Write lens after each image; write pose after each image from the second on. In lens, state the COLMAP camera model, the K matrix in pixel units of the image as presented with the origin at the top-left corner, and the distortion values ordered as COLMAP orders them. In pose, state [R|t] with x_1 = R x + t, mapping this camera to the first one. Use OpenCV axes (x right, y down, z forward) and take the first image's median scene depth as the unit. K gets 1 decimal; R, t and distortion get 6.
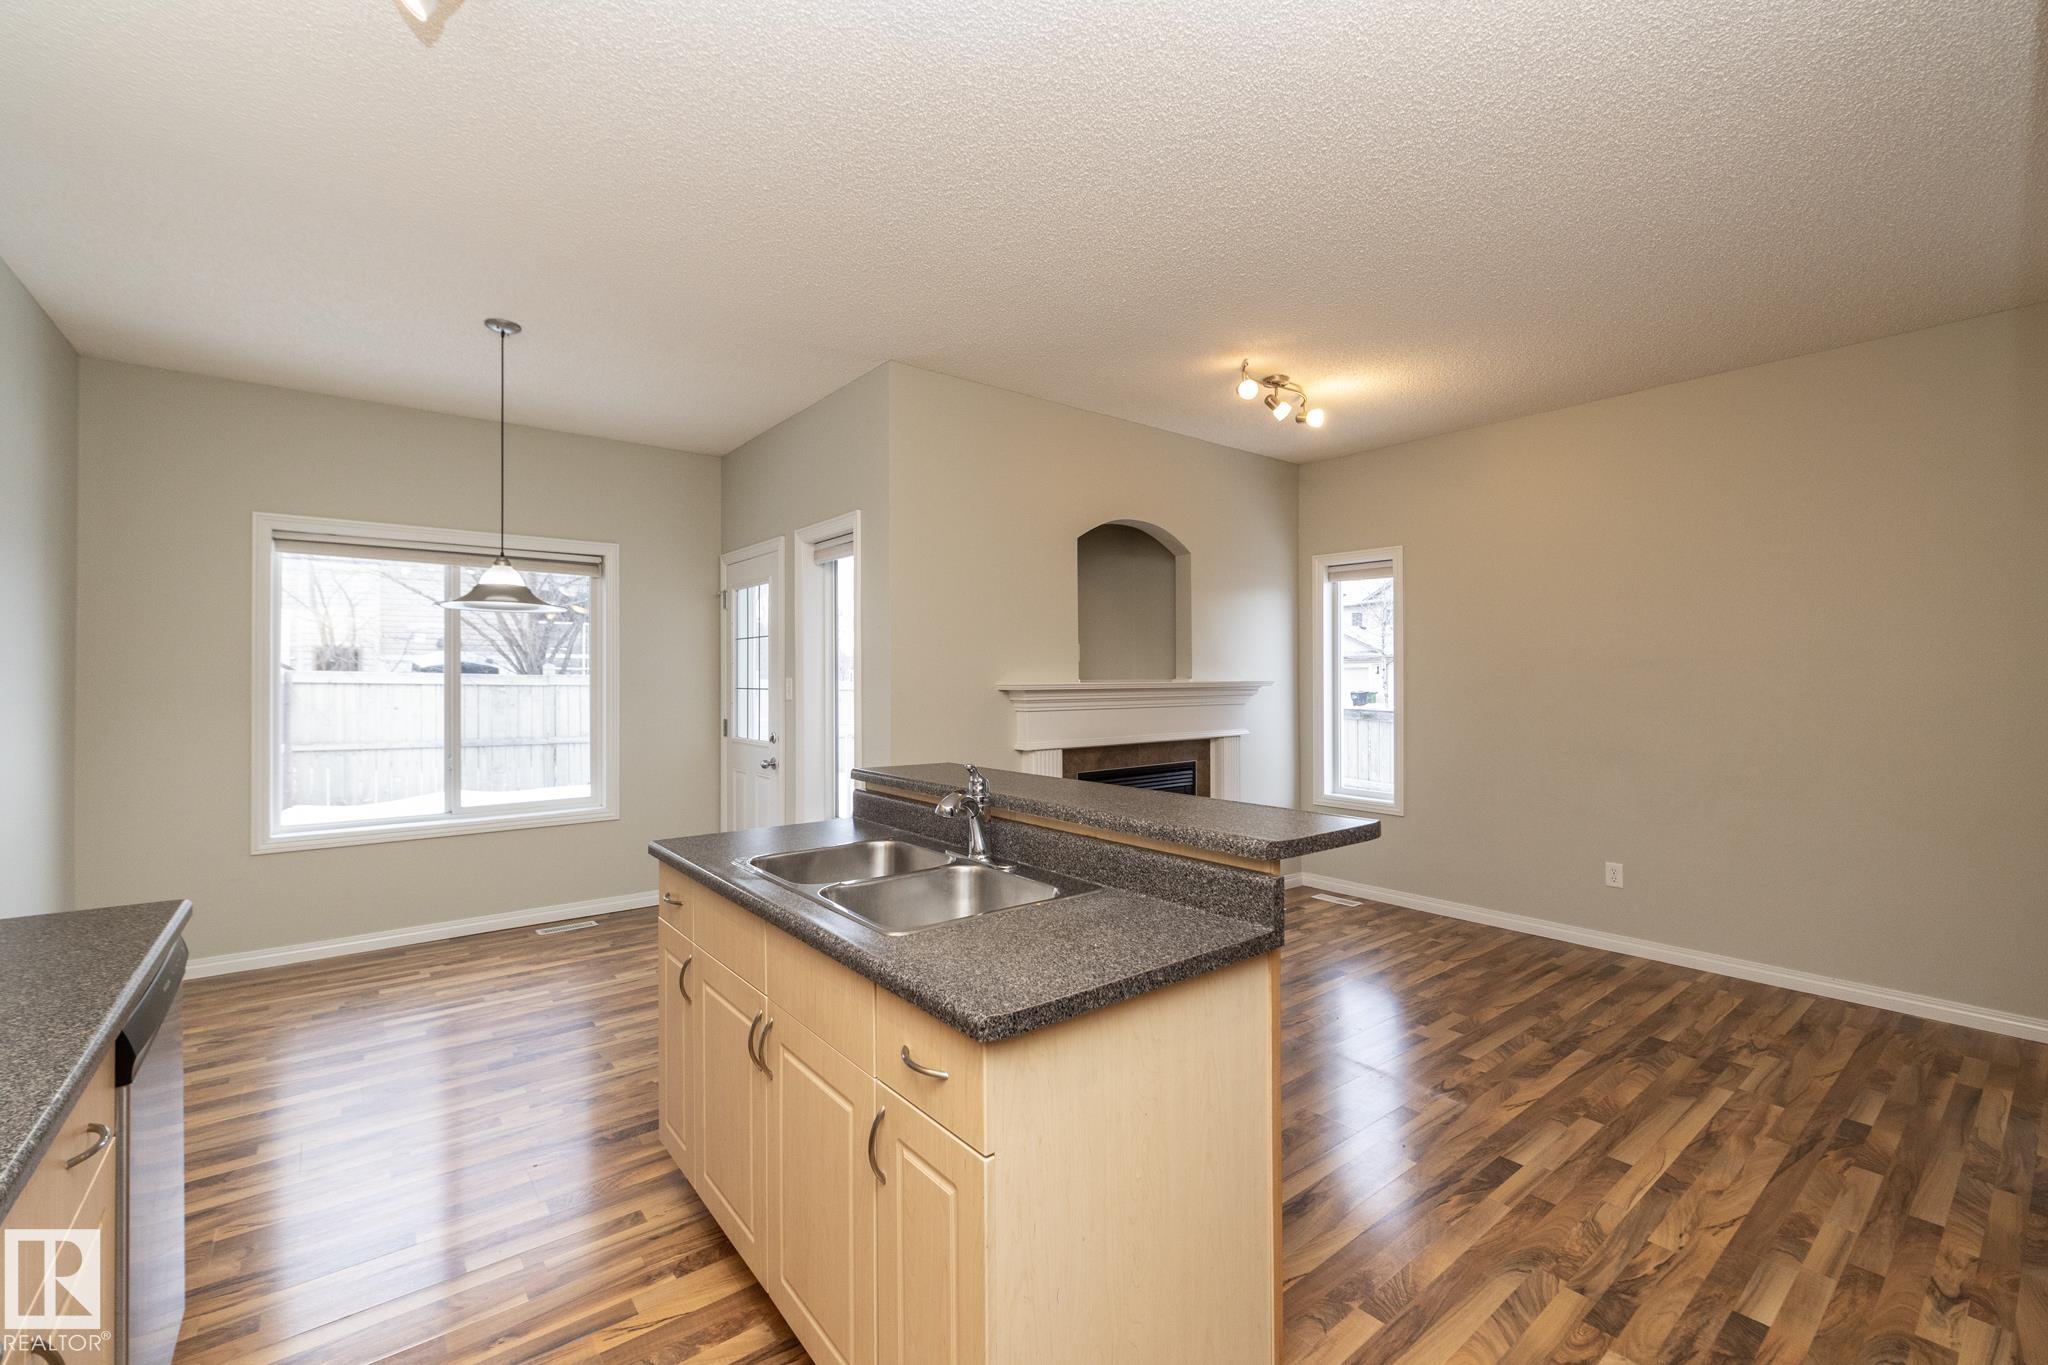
lens RADIAL K [[867.1, 0, 1025.0], [0, 867.1, 670.8], [0, 0, 1]] dist [-0.000329, -0.001585]
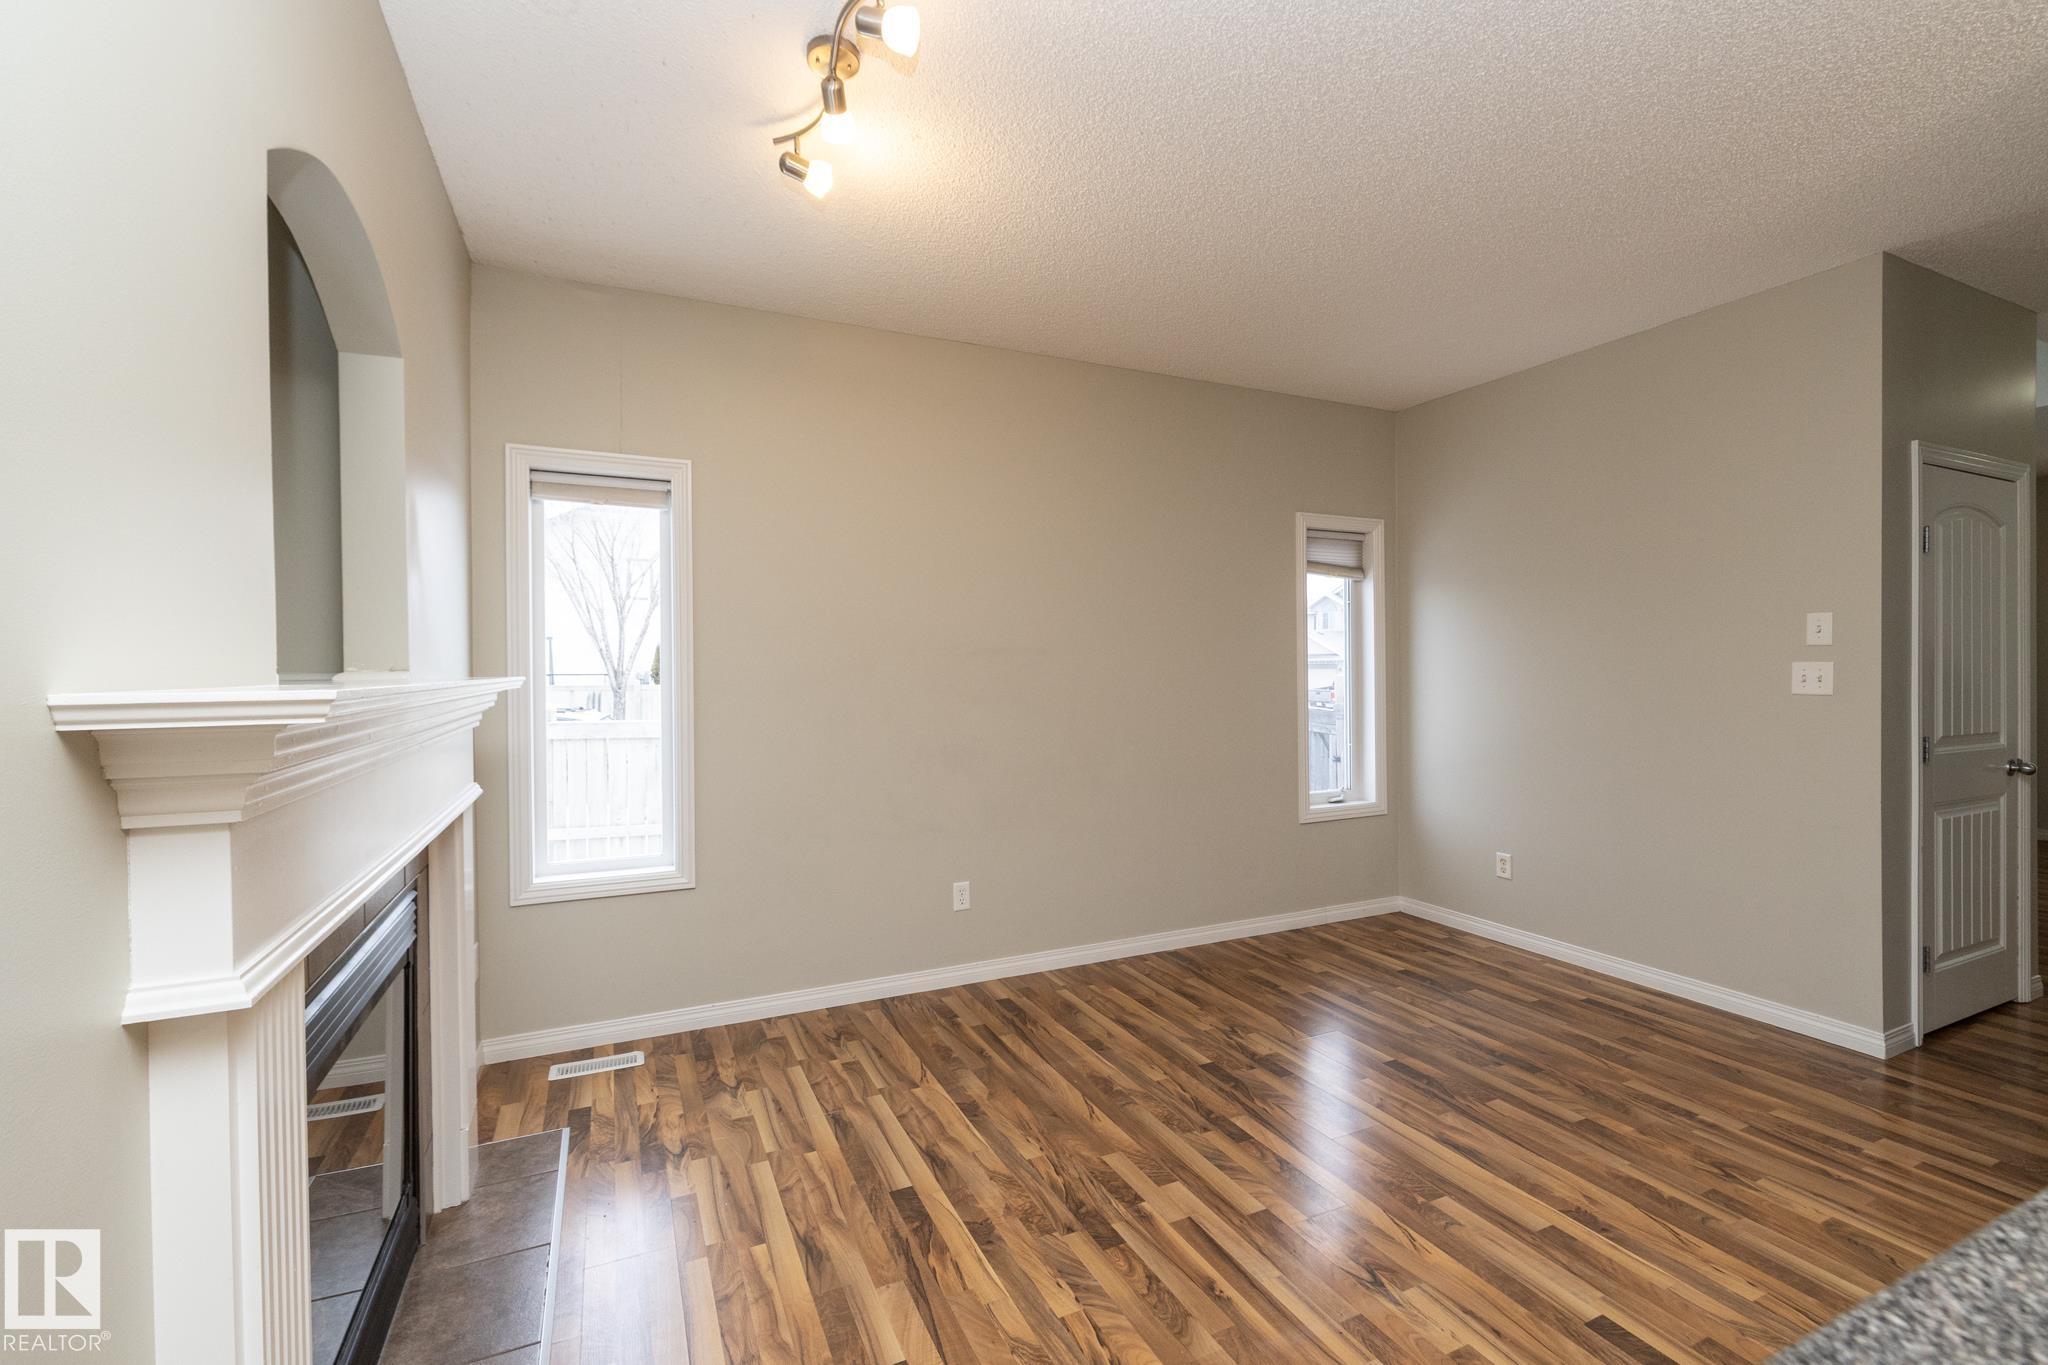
lens RADIAL K [[867.1, 0, 1022.4], [0, 867.1, 675.1], [0, 0, 1]] dist [-0.000329, -0.001585]
pose [[0.237807, -0.005503, 0.971297, -0.155965], [-0.001859, 0.999980, 0.006121, 0.009170], [-0.971311, -0.003262, 0.237792, 0.775159]]
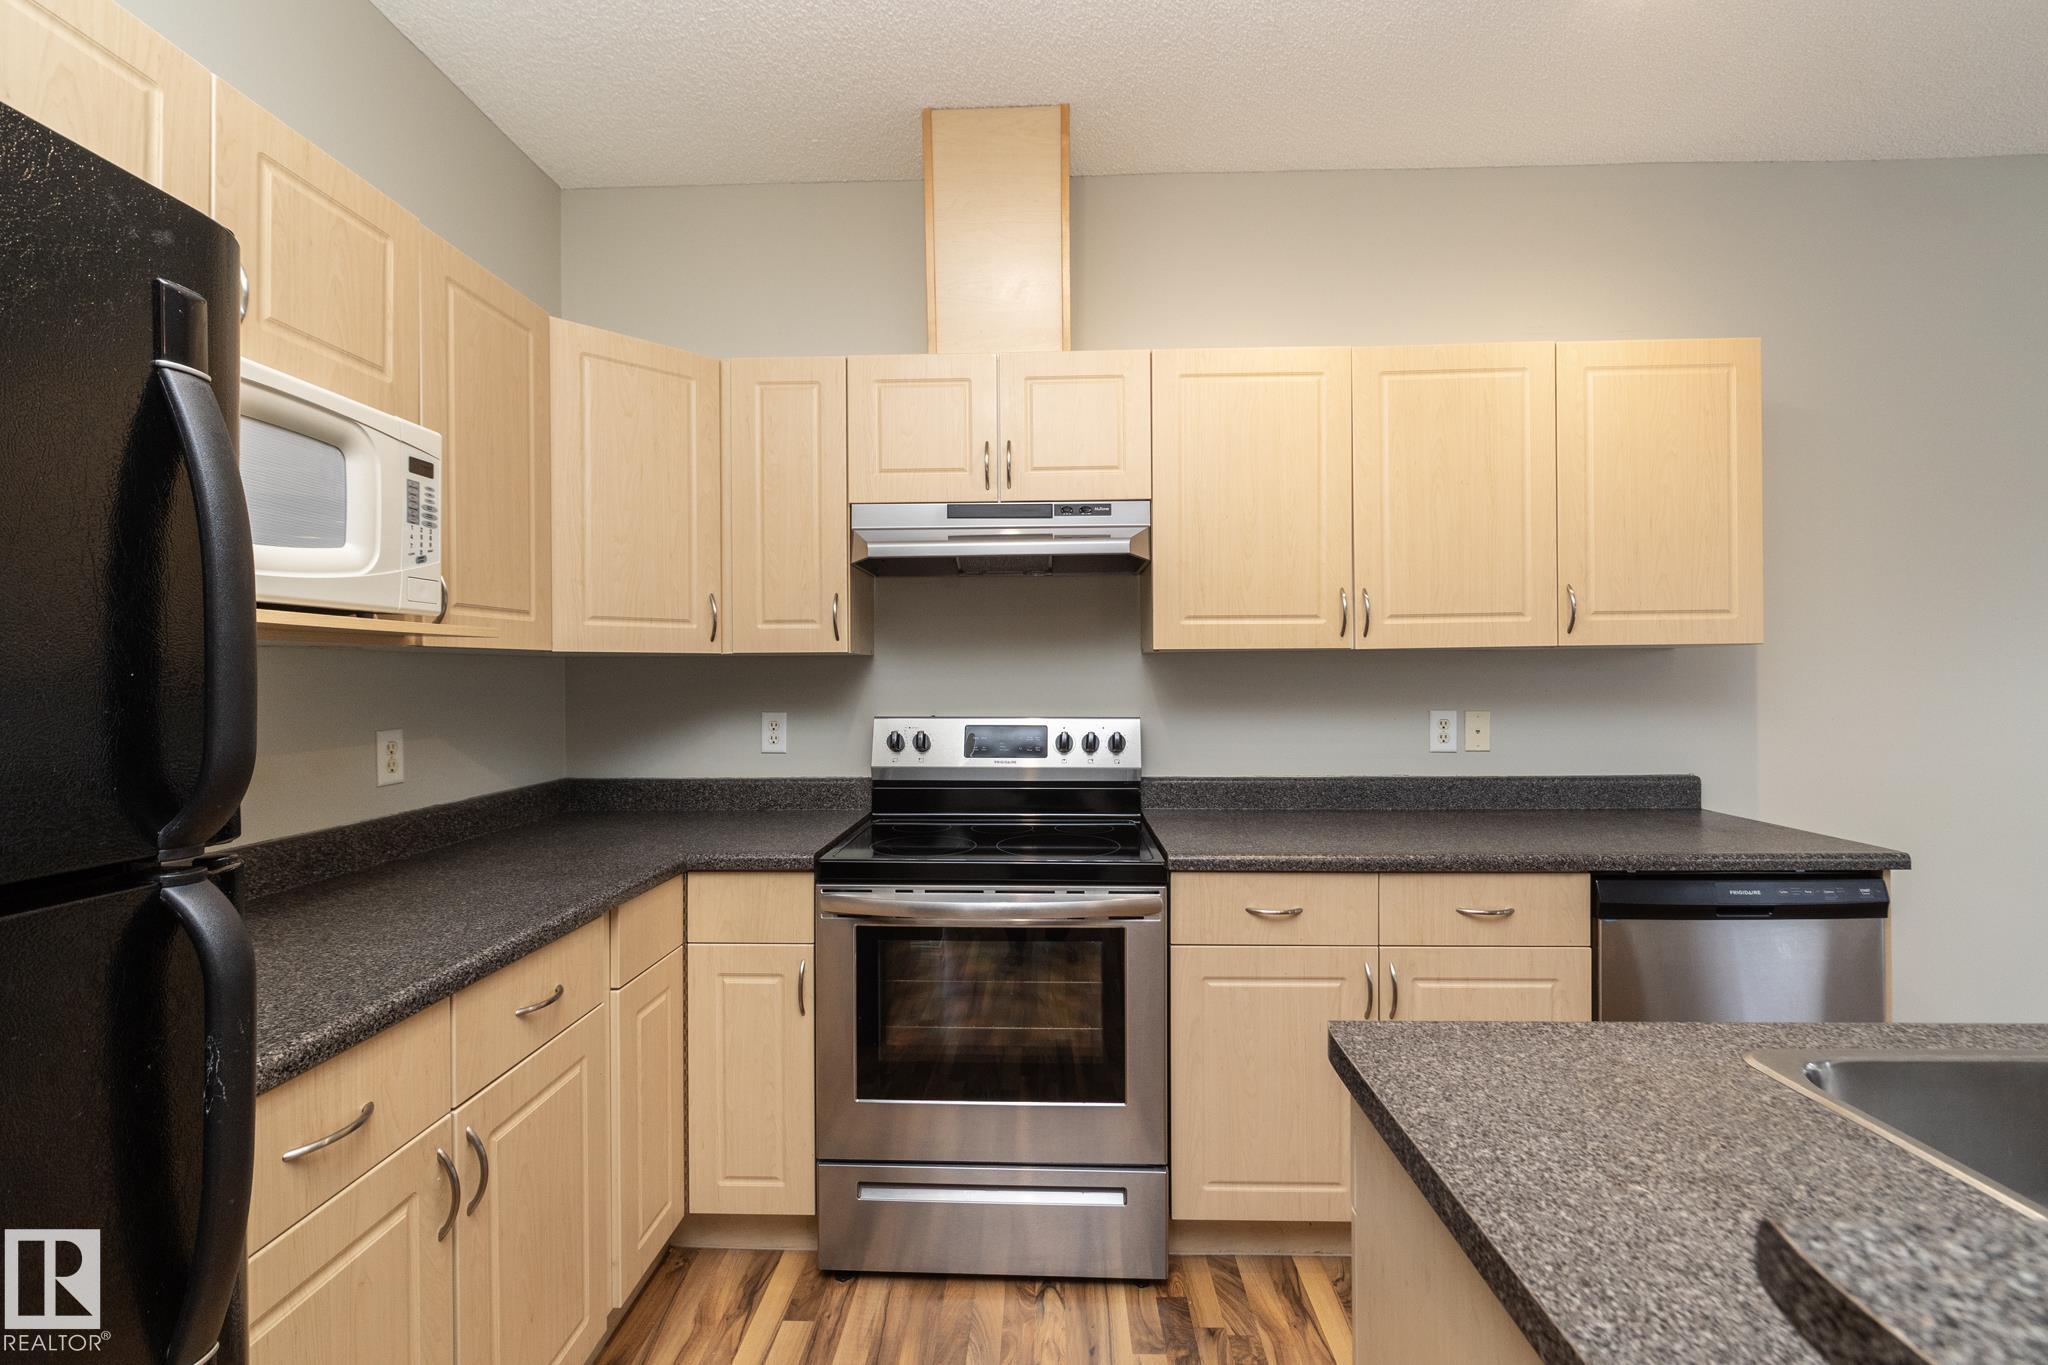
lens RADIAL K [[867.1, 0, 1024.4], [0, 867.1, 677.1], [0, 0, 1]] dist [-0.000329, -0.001585]
pose [[-0.645918, 0.006703, -0.763377, 0.223138], [0.013334, 0.999908, -0.002503, 0.015735], [0.763290, -0.011796, -0.645948, 0.369126]]
